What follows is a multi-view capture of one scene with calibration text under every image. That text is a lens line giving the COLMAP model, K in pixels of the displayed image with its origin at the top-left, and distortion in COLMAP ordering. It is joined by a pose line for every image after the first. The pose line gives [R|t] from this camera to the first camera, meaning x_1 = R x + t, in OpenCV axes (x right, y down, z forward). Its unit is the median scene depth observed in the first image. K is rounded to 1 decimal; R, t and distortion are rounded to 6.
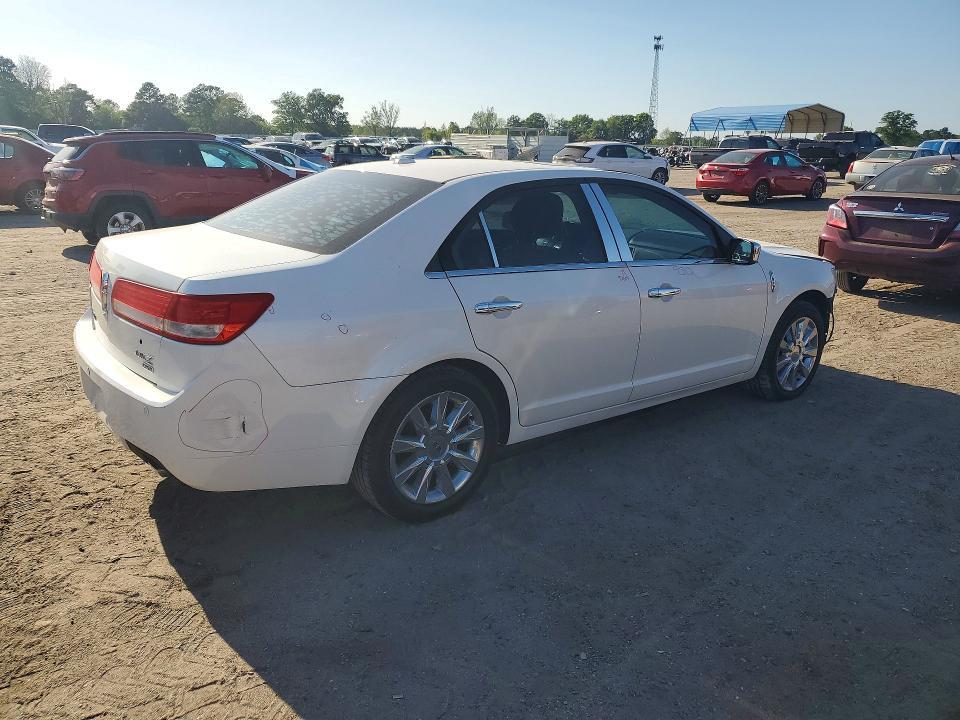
lens RADIAL K [[755.8, 0, 449.5], [0, 755.8, 355.3], [0, 0, 1]] dist [0.013967, 0.011818]
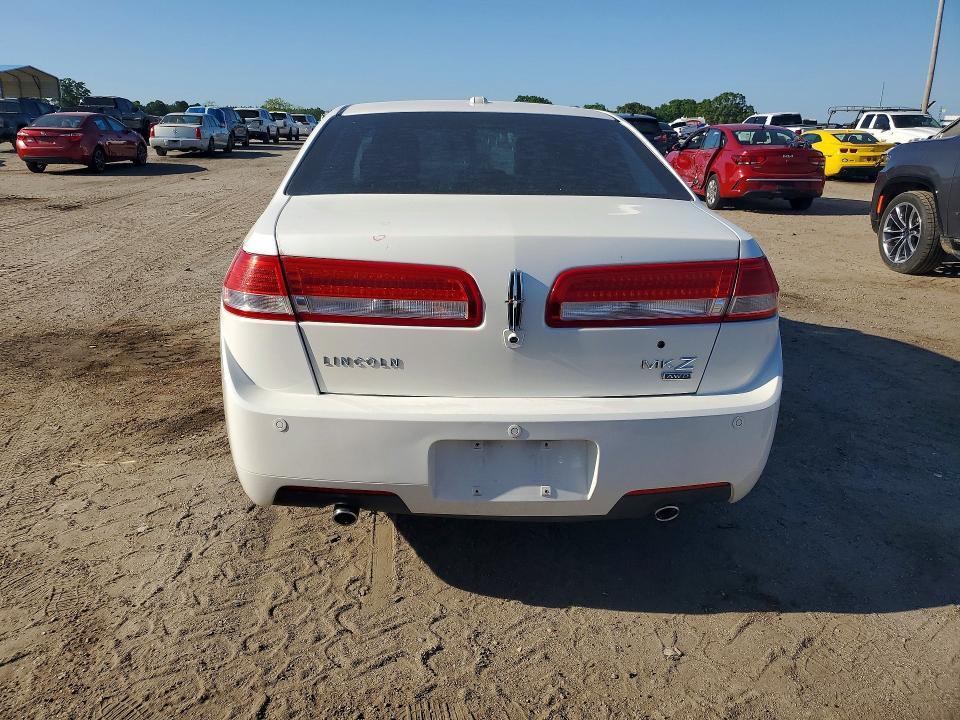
lens RADIAL K [[755.8, 0, 475.1], [0, 755.8, 360.1], [0, 0, 1]] dist [0.013967, 0.011818]
pose [[0.550777, -0.257350, 0.793988, -0.147080], [0.222332, 0.962145, 0.157625, -0.021219], [-0.804496, 0.089713, 0.587144, 0.100048]]
